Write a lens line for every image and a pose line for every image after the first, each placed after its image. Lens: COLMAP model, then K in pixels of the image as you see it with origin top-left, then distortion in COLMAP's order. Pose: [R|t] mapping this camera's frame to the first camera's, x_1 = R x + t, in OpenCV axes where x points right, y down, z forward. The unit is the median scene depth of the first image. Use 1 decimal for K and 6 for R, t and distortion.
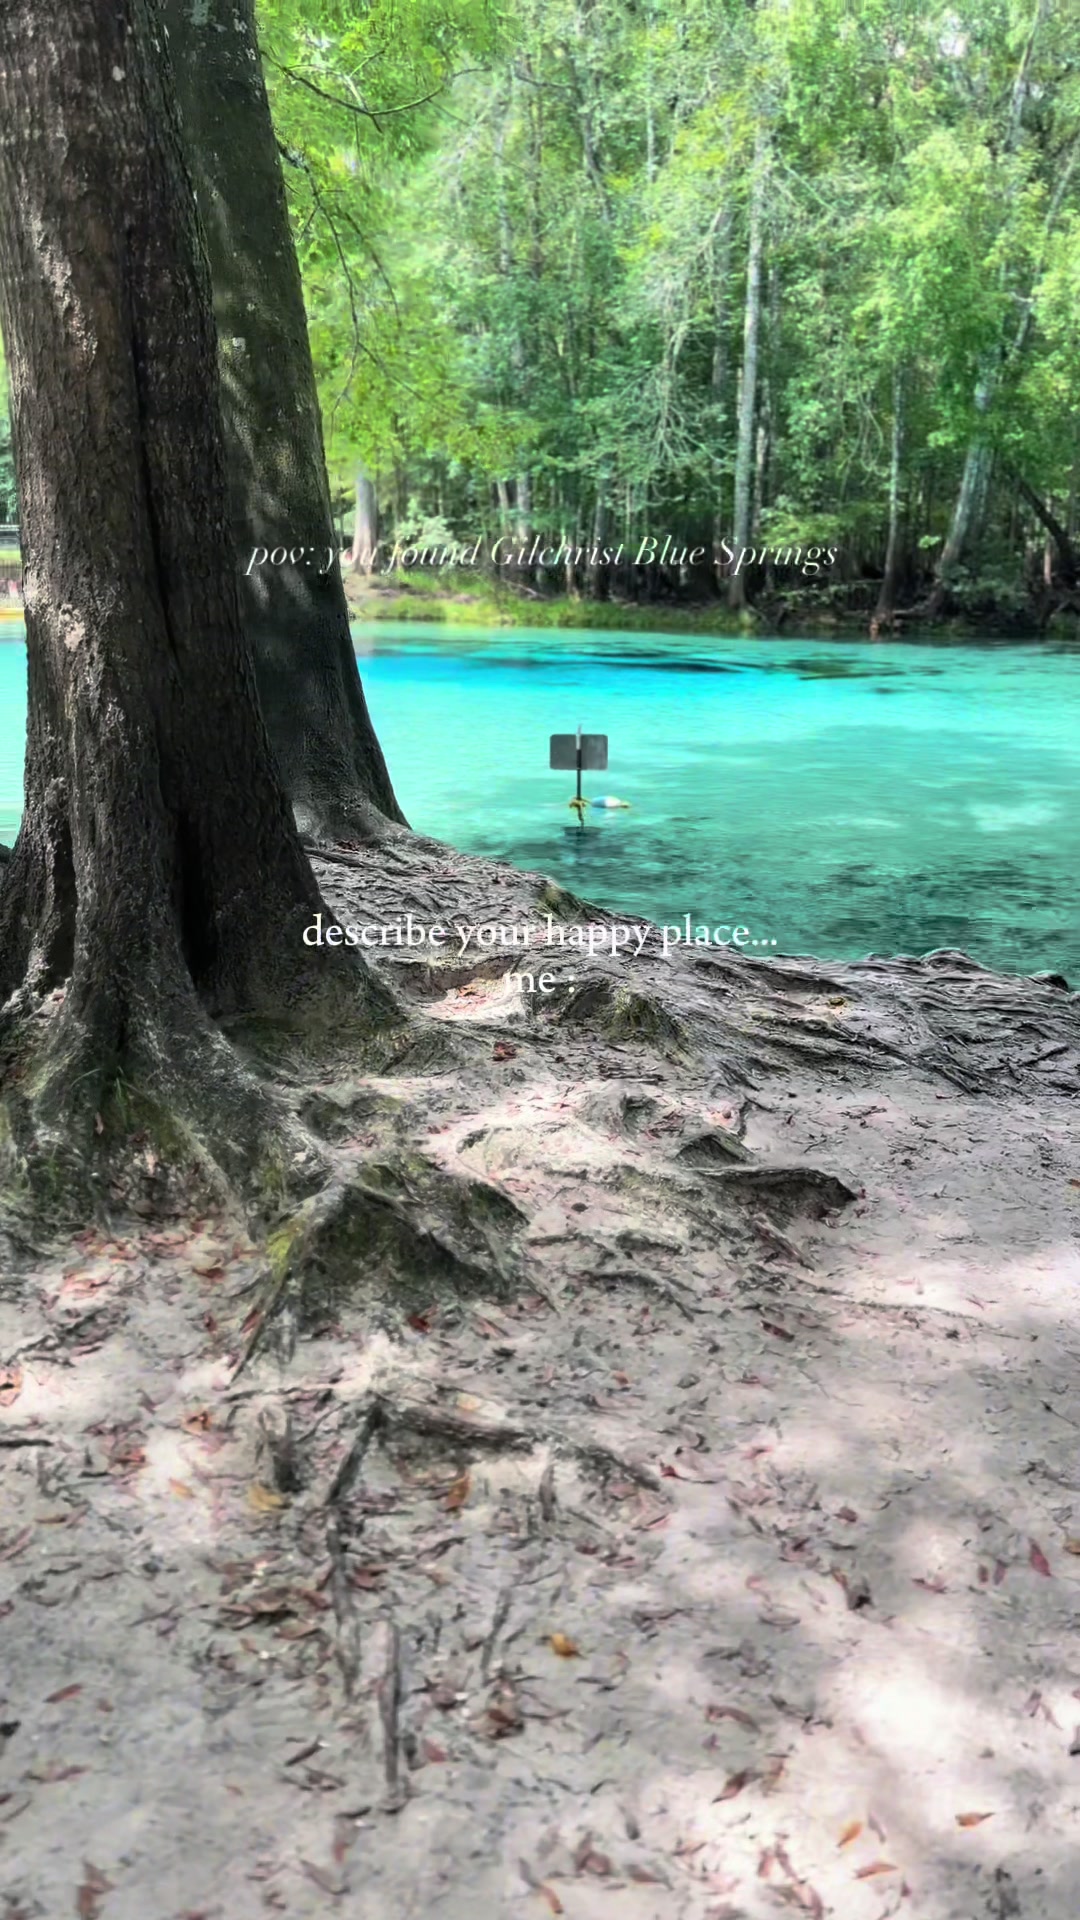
lens RADIAL K [[1398.8, 0, 546.4], [0, 1398.8, 956.1], [0, 0, 1]] dist [0.106070, -0.158888]
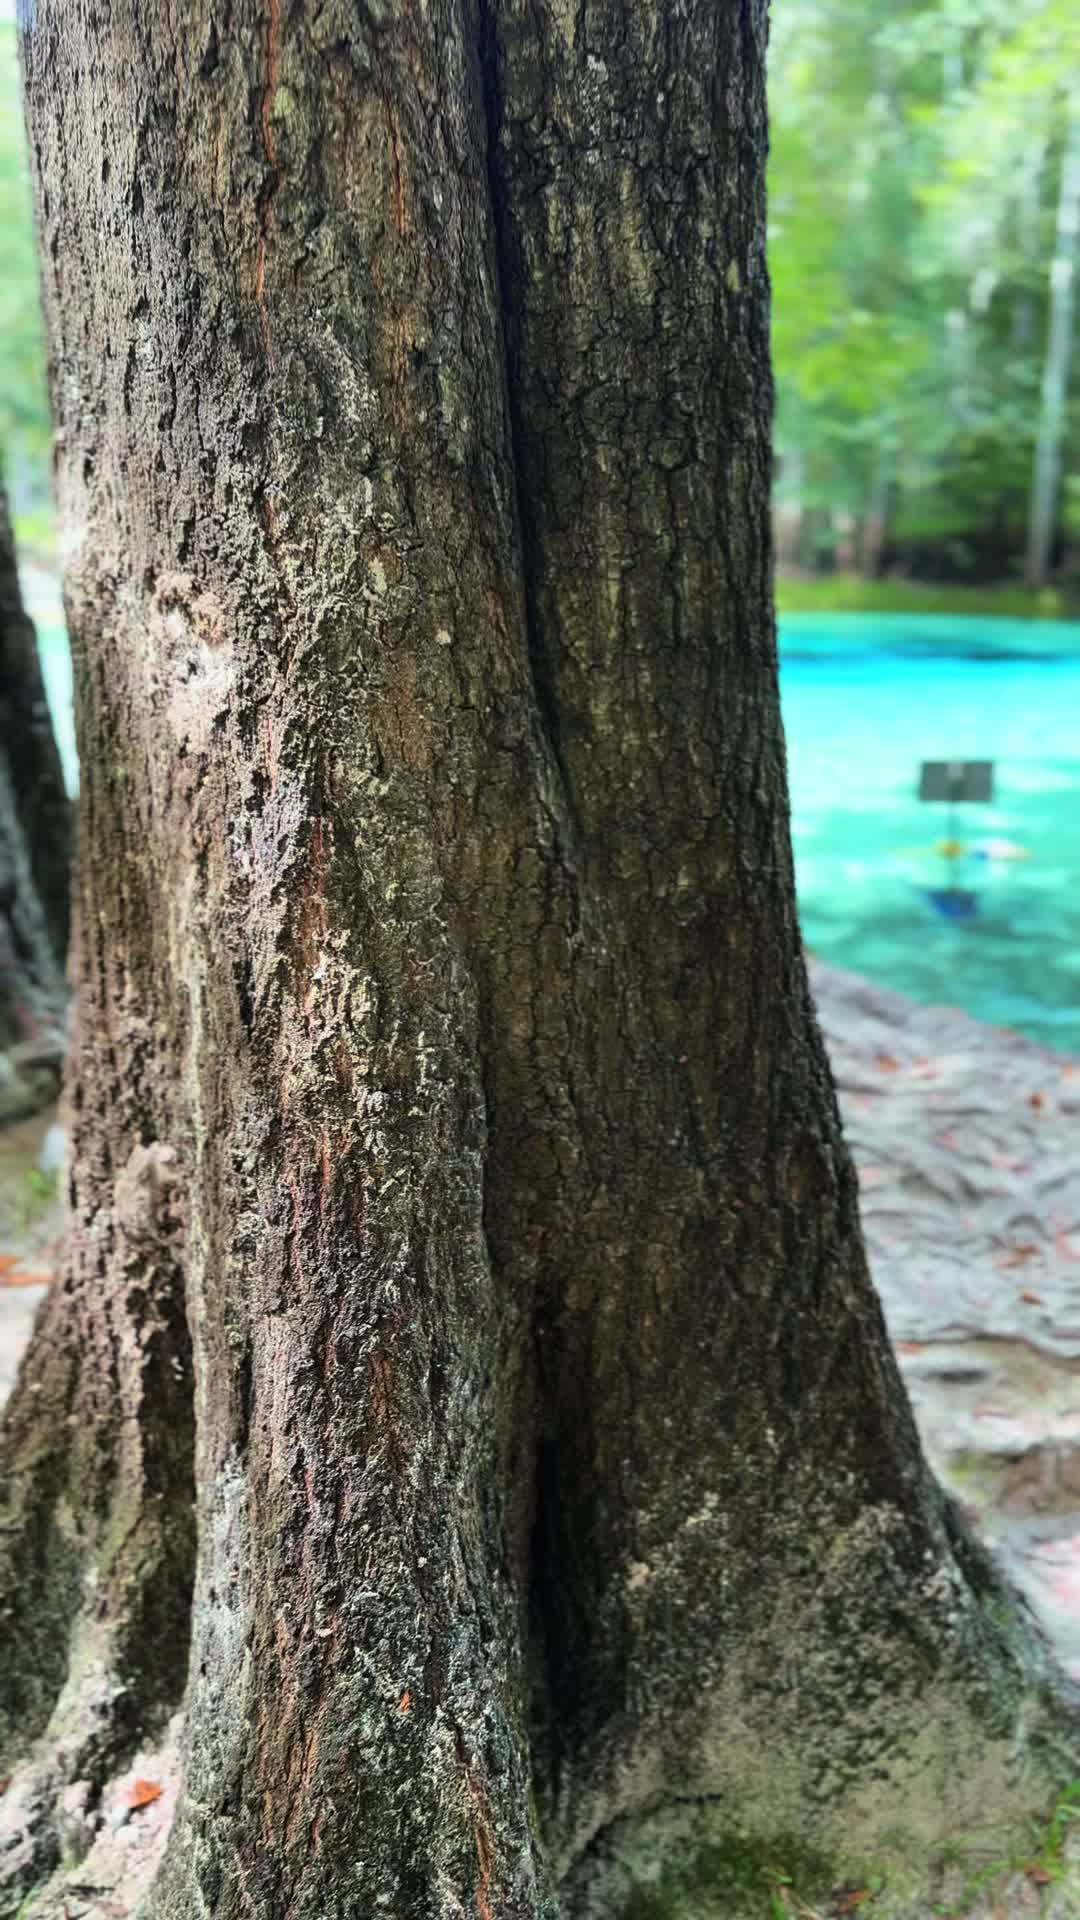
lens RADIAL K [[1398.8, 0, 546.4], [0, 1398.8, 956.1], [0, 0, 1]] dist [0.106070, -0.158888]
pose [[0.986632, 0.033666, -0.159447, -0.217784], [-0.032223, 0.999413, 0.011628, -0.175707], [0.159745, -0.006335, 0.987138, 0.723054]]
